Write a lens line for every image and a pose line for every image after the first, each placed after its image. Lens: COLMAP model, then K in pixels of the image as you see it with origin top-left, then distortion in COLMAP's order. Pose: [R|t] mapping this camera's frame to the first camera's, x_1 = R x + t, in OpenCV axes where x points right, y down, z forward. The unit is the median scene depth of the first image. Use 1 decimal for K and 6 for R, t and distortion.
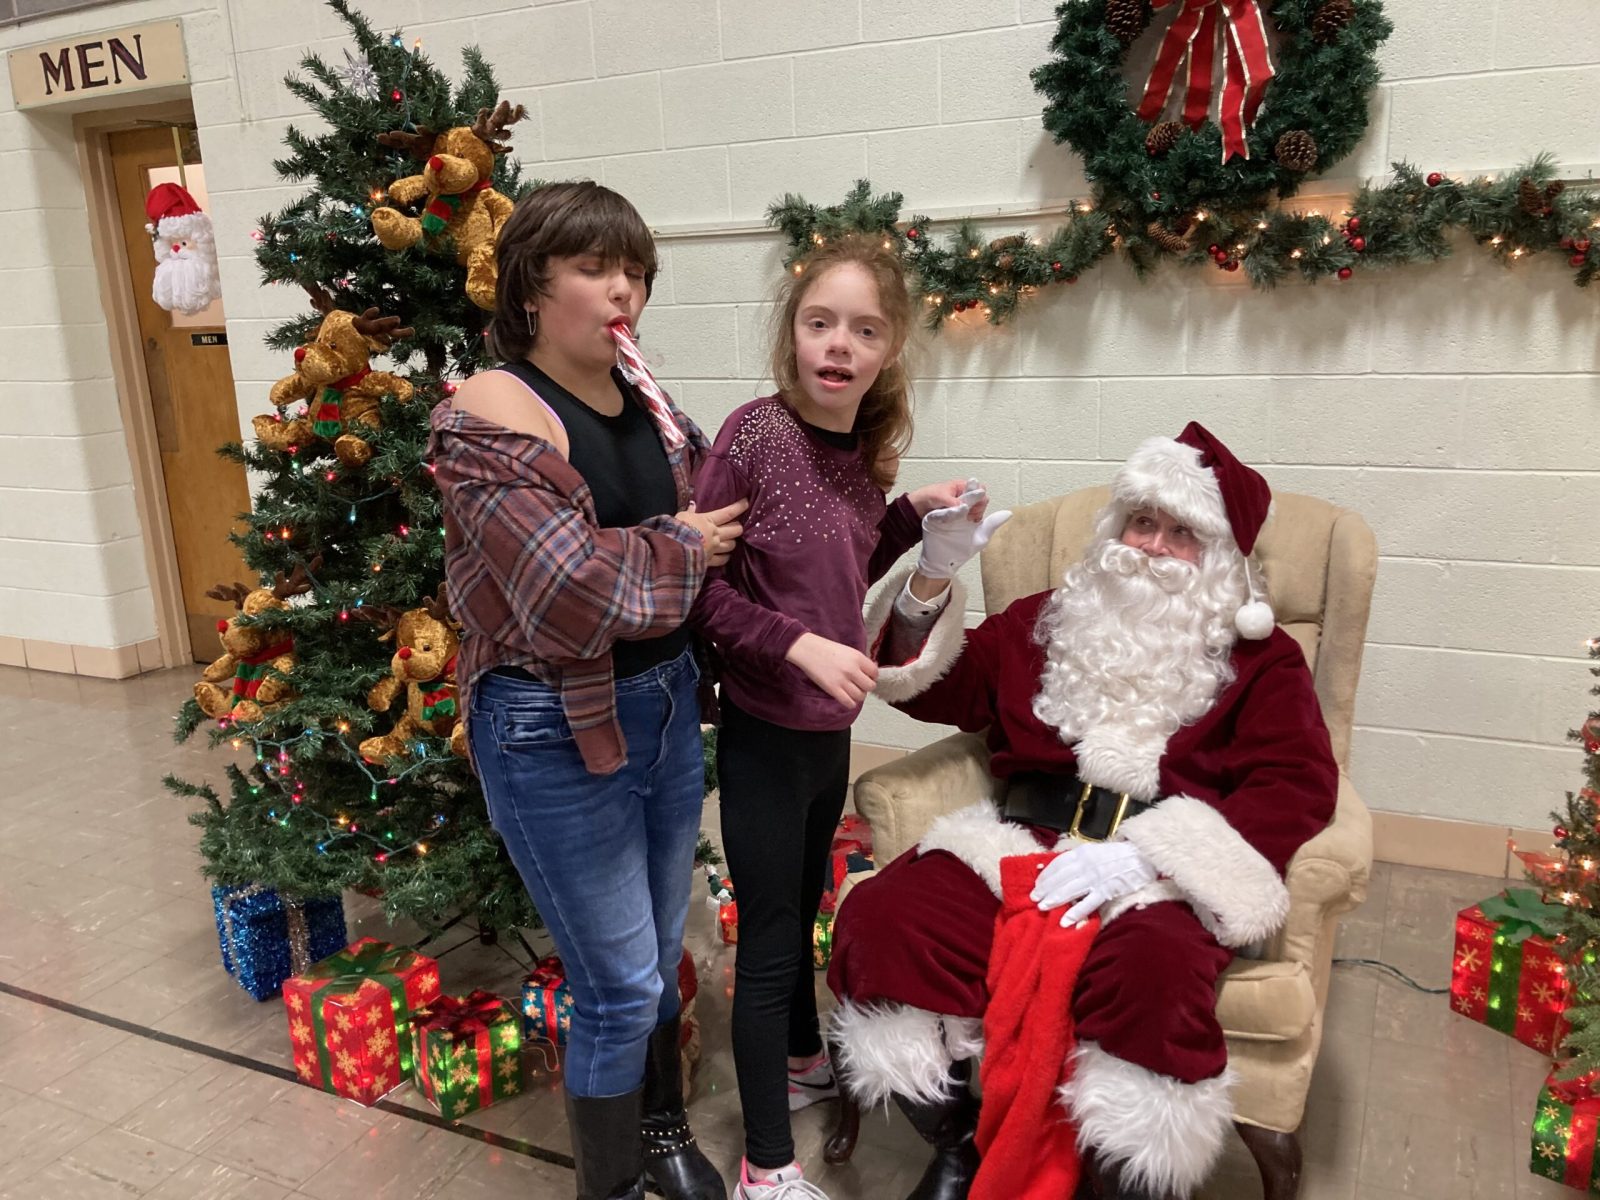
lens RADIAL K [[1310.1, 0, 787.5], [0, 1310.1, 605.2], [0, 0, 1]] dist [0.002335, 0.011547]
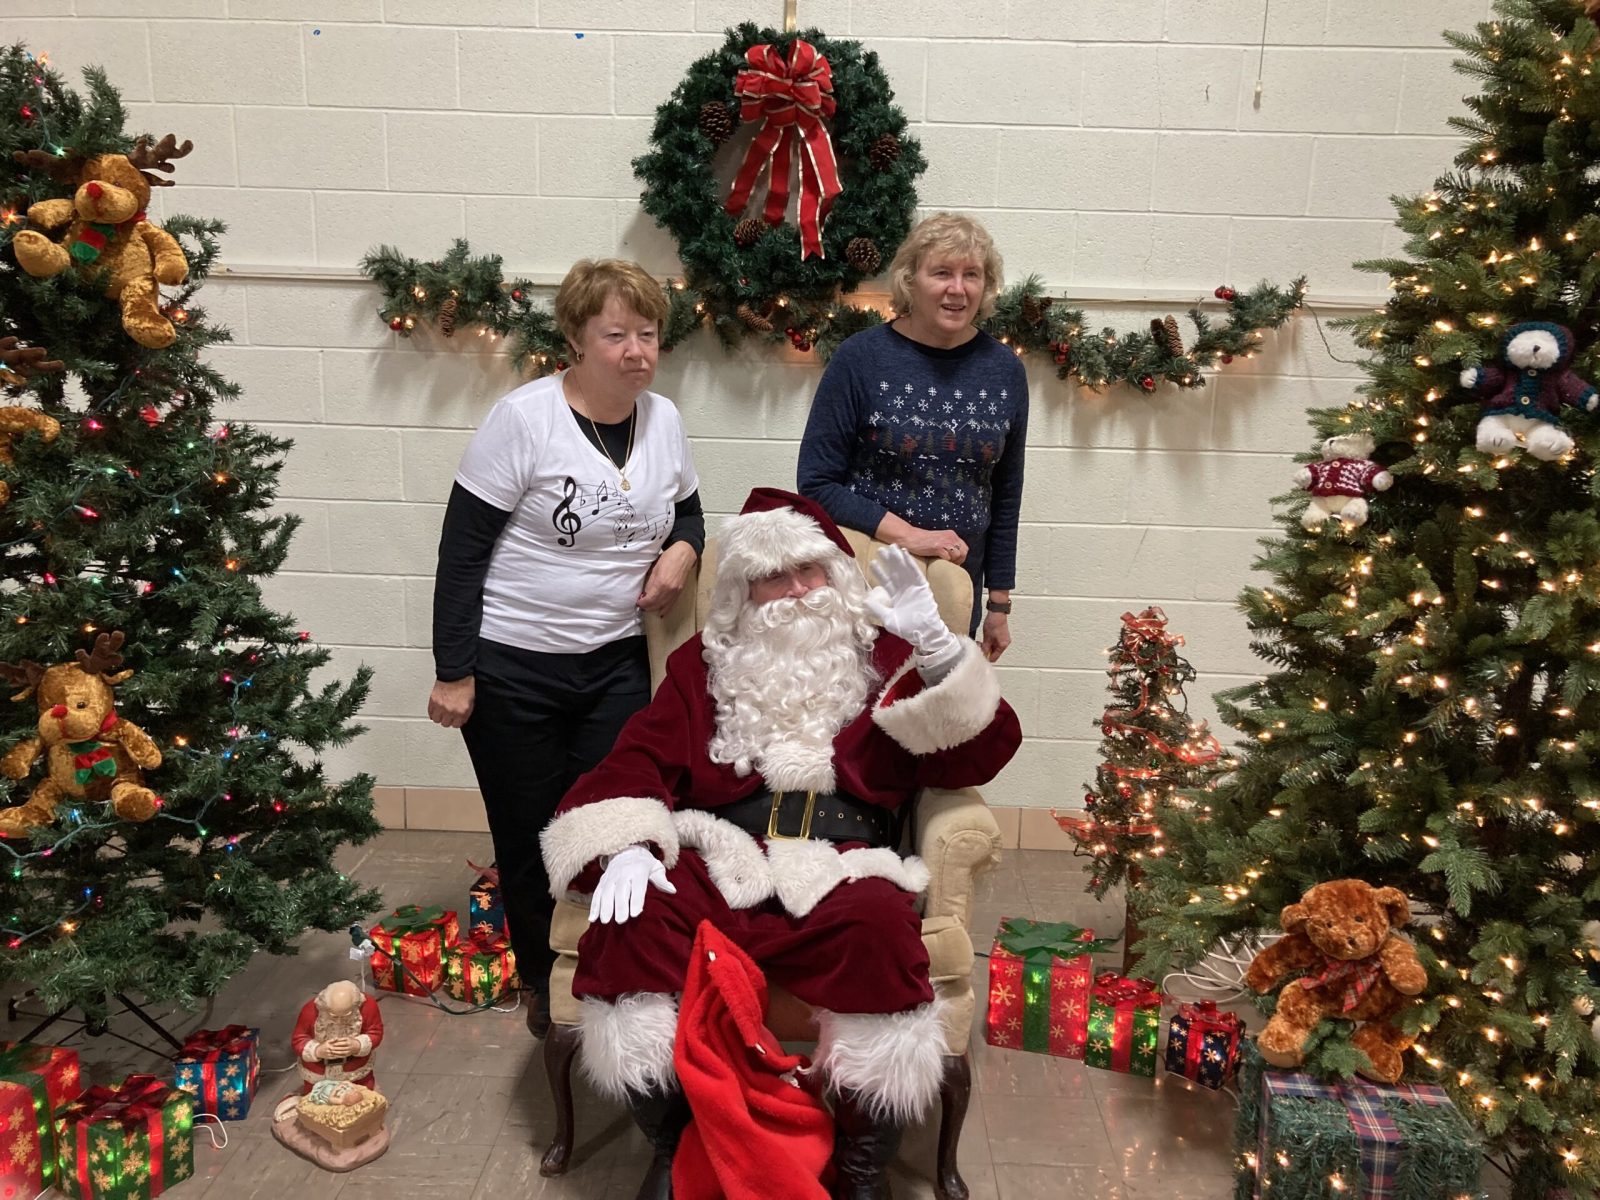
lens RADIAL K [[1310.1, 0, 811.5], [0, 1310.1, 604.1], [0, 0, 1]] dist [0.002335, 0.011547]
pose [[0.904218, -0.021406, 0.426534, -0.174051], [0.038815, 0.998729, -0.032164, 0.009607], [-0.425304, 0.045639, 0.903899, -0.051613]]
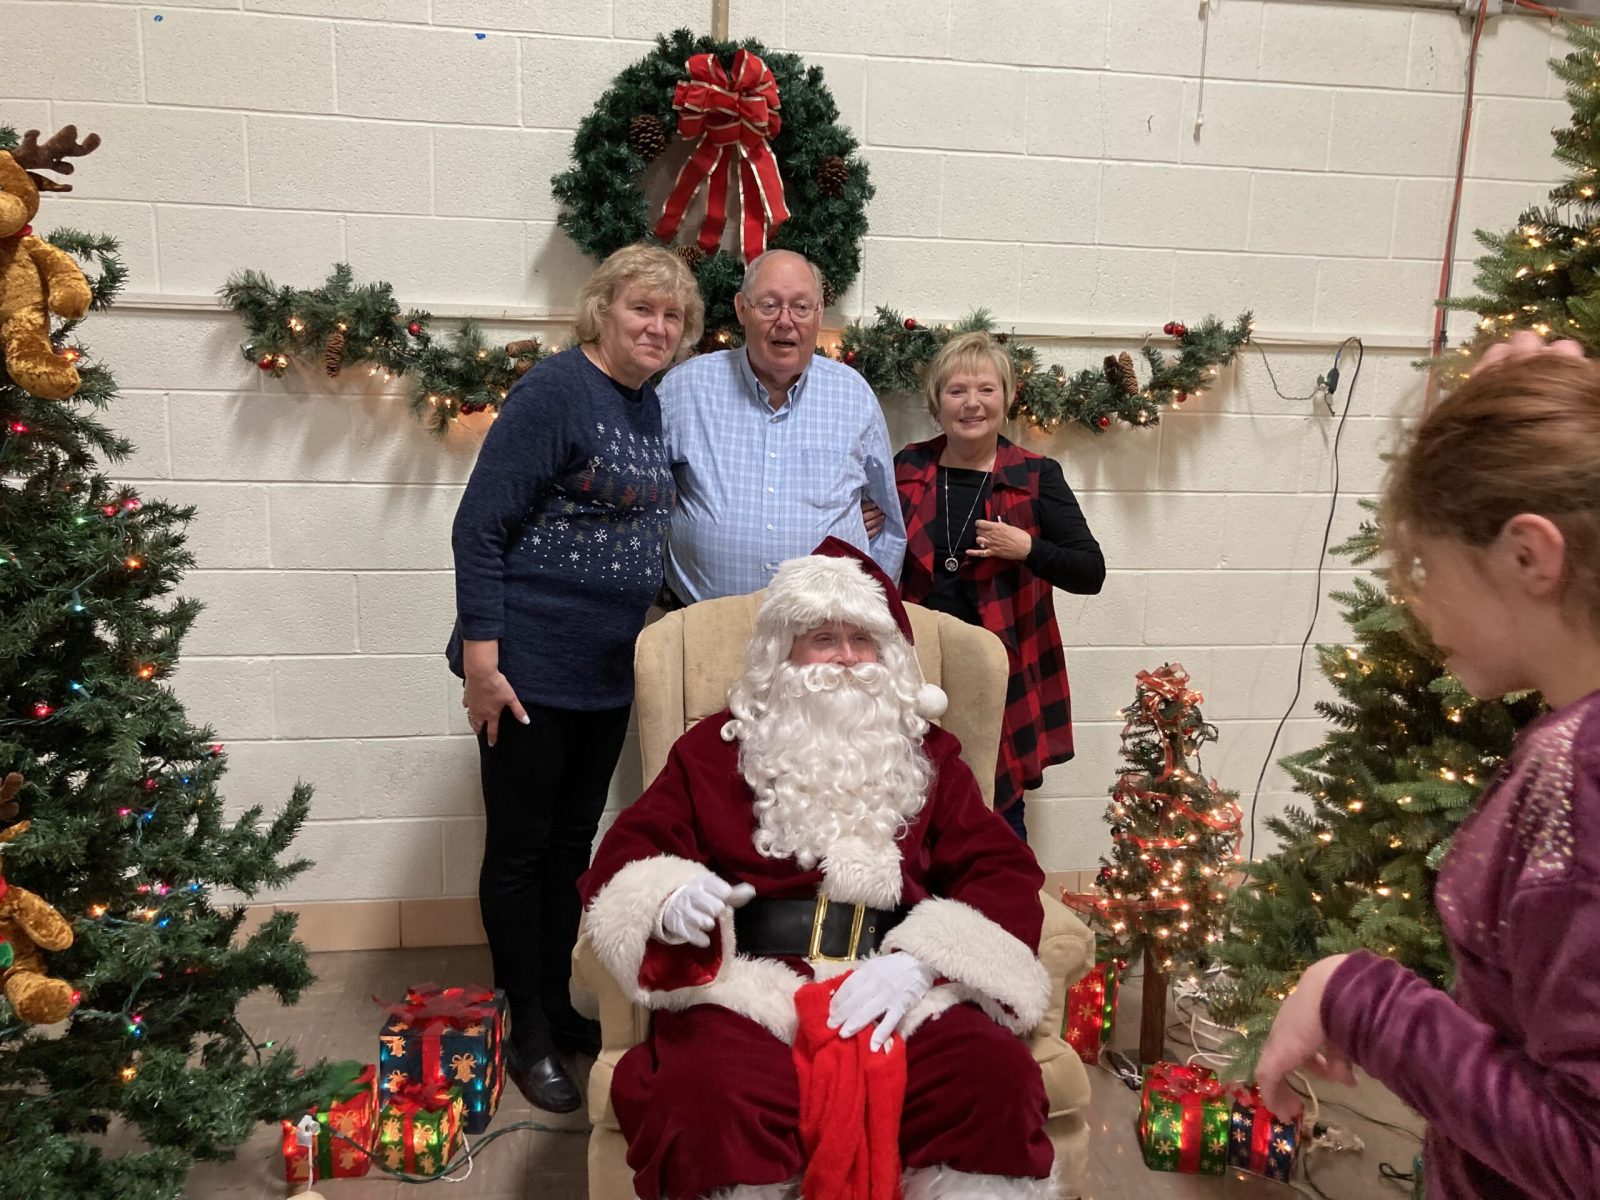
lens RADIAL K [[1310.1, 0, 807.7], [0, 1310.1, 588.6], [0, 0, 1]] dist [0.002335, 0.011547]
pose [[0.807365, -0.036739, 0.588907, -0.273143], [0.084393, 0.994988, -0.053627, -0.037019], [-0.583985, 0.092997, 0.806420, 0.142671]]
